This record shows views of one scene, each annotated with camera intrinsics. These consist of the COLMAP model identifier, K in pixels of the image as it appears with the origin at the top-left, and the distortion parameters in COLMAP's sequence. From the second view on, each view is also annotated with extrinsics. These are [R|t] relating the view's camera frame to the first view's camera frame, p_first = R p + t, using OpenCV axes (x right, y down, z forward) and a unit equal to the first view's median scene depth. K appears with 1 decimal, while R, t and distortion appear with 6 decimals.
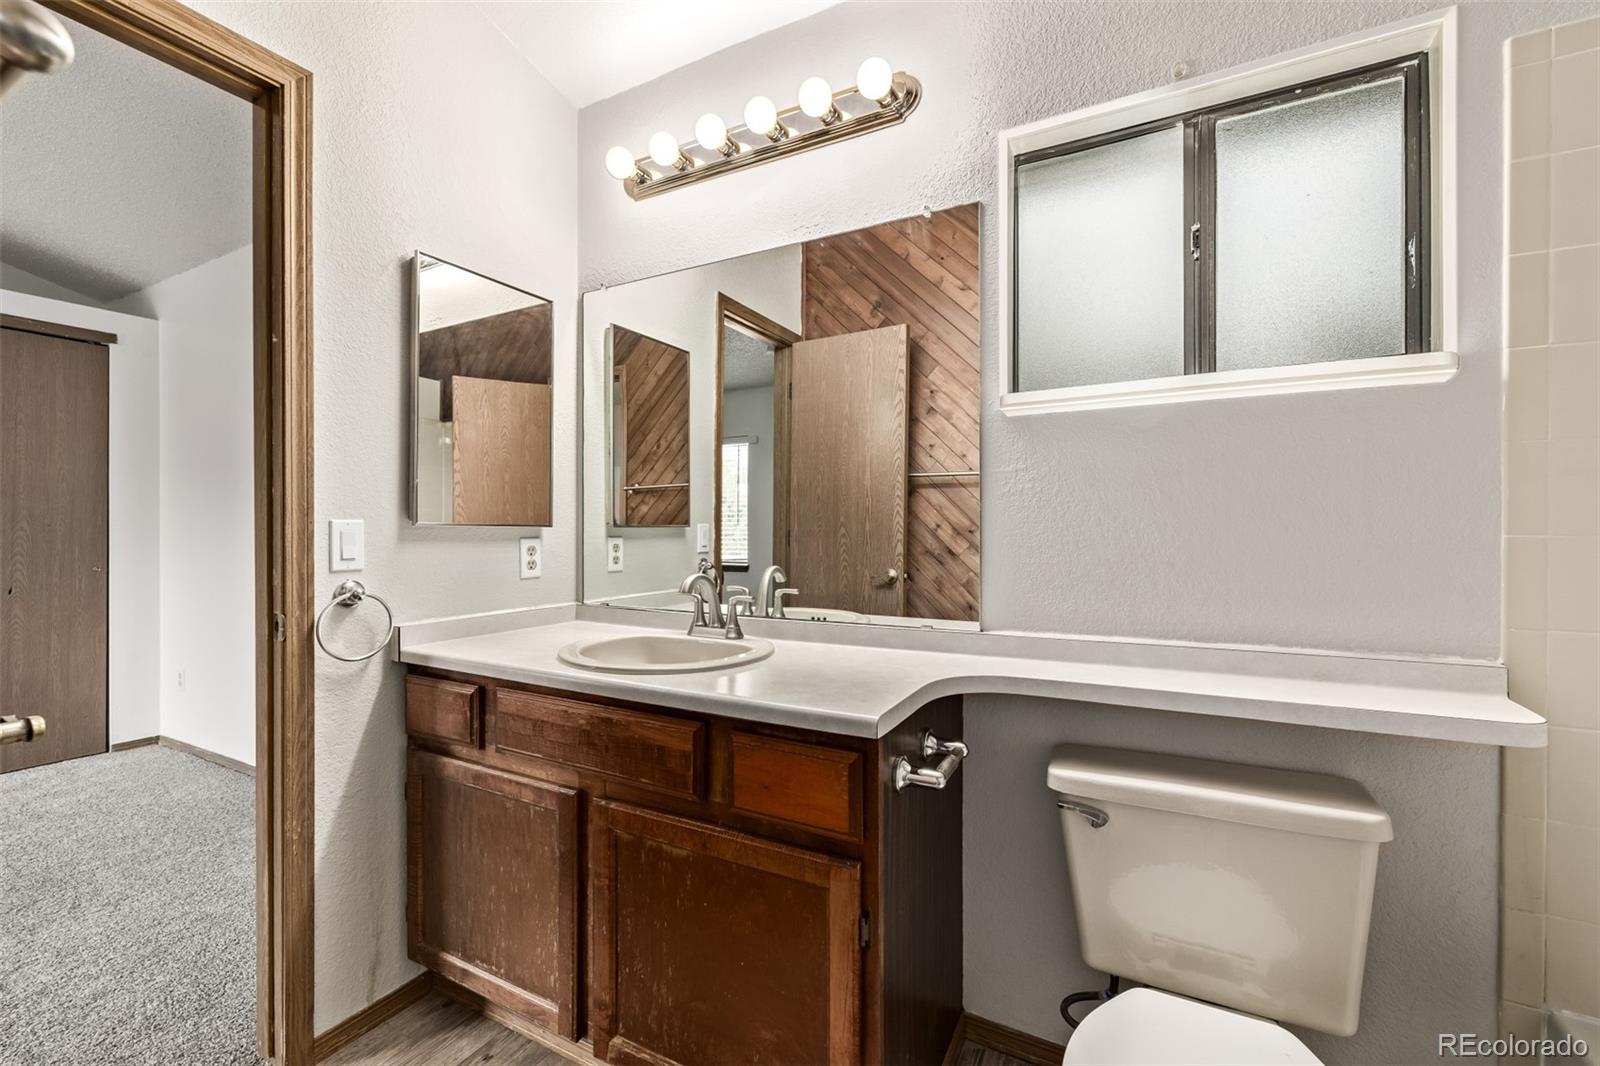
lens RADIAL K [[678.5, 0, 793.5], [0, 678.5, 528.5], [0, 0, 1]] dist [-0.000261, 0.001234]
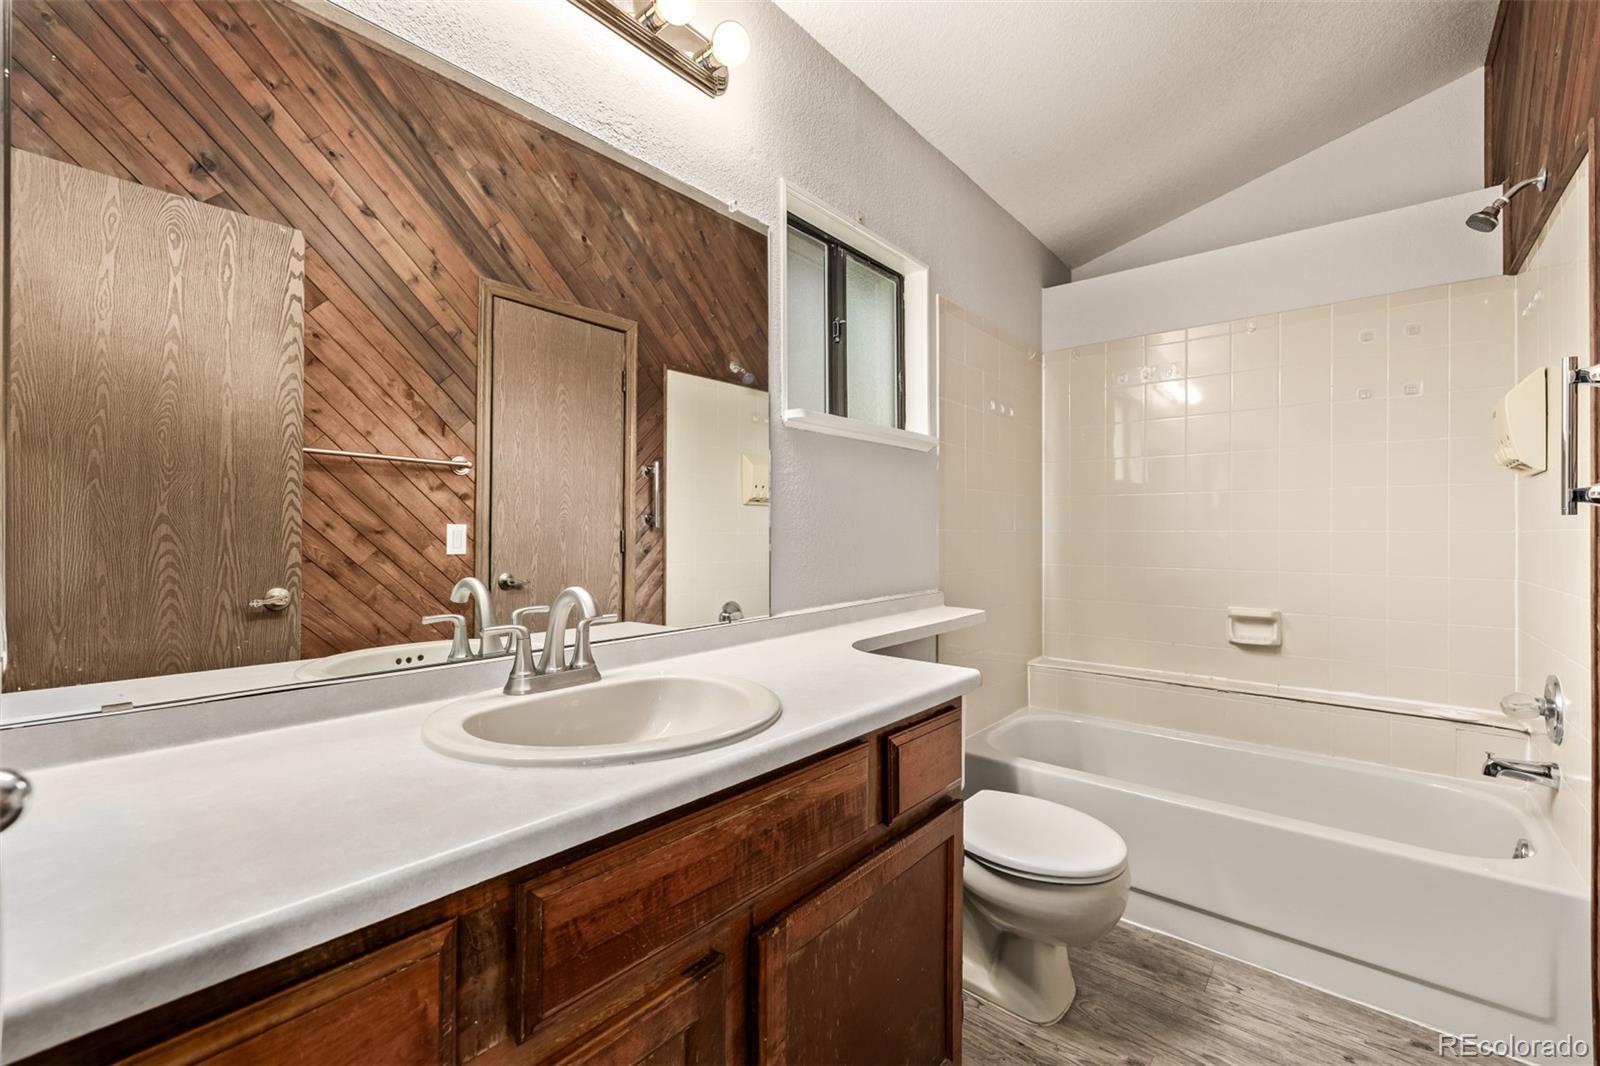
lens RADIAL K [[678.5, 0, 802.9], [0, 678.5, 540.3], [0, 0, 1]] dist [-0.000261, 0.001234]
pose [[0.186873, -0.004140, 0.982375, -0.404624], [0.002032, 0.999991, 0.003828, 0.011041], [-0.982382, 0.001281, 0.186880, 0.375481]]
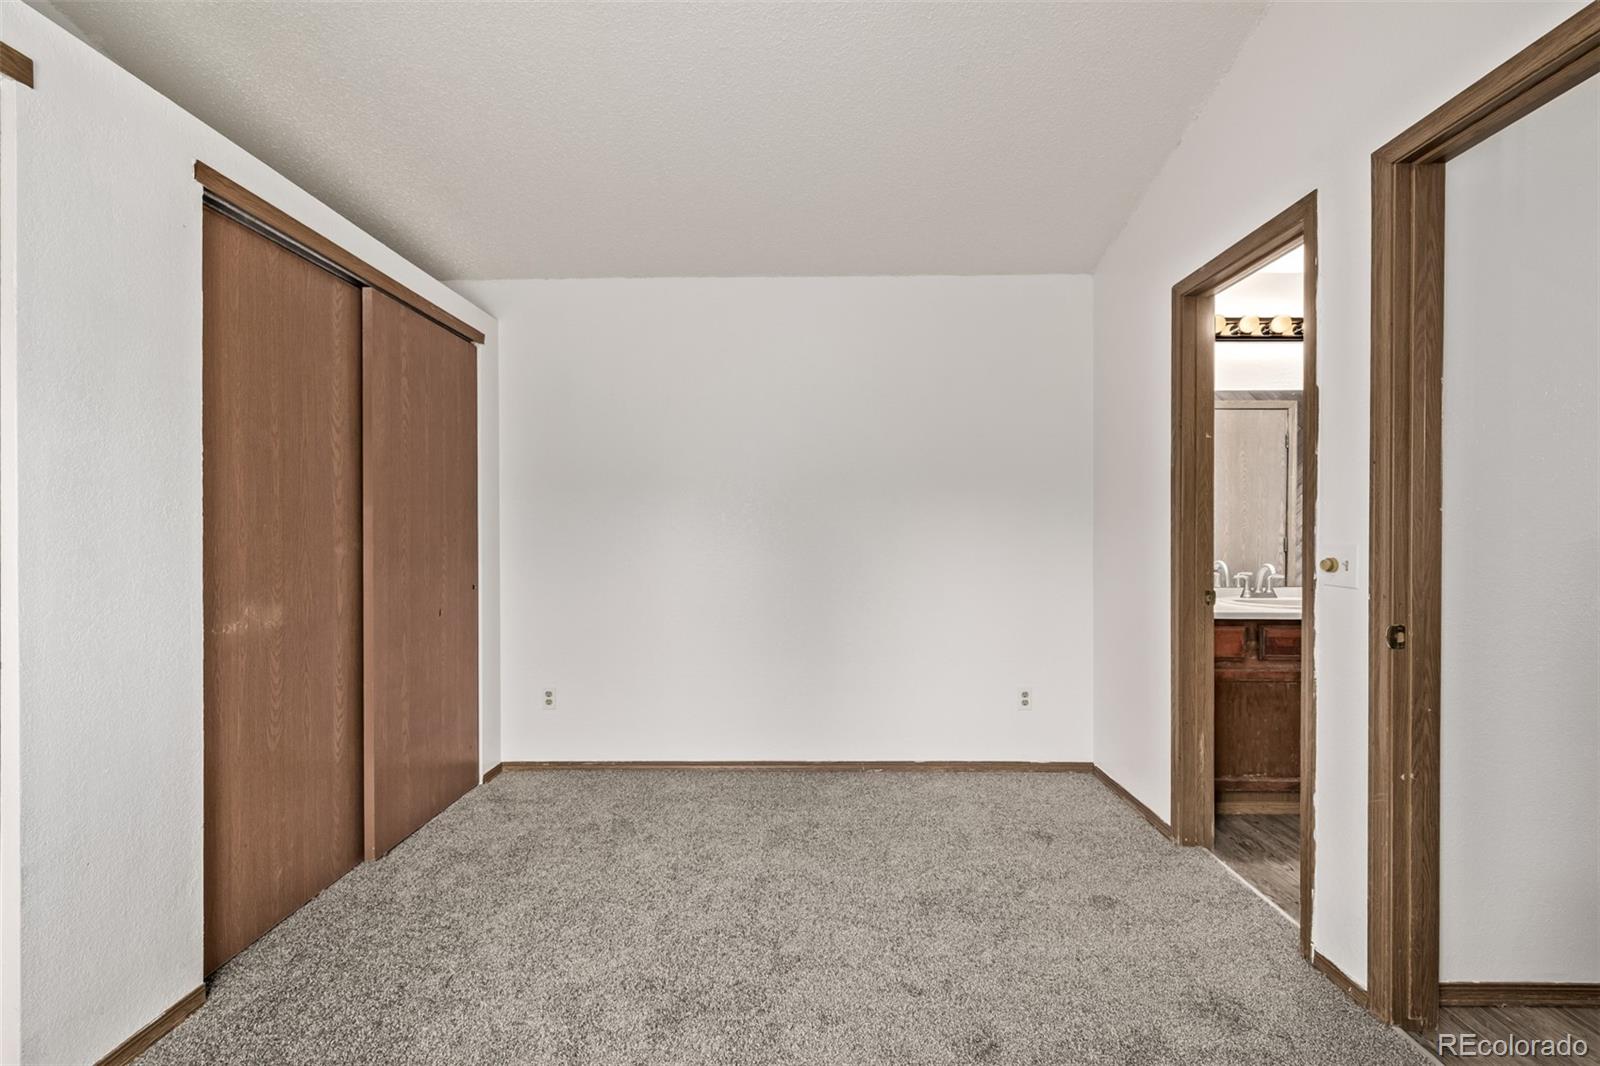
lens RADIAL K [[676.4, 0, 792.1], [0, 676.4, 536.0], [0, 0, 1]] dist [-0.004020, -0.000882]
pose [[0.881075, -0.003472, 0.472963, -1.232632], [0.003347, 0.999994, 0.001106, -0.011003], [-0.472964, 0.000609, 0.881082, -0.019355]]
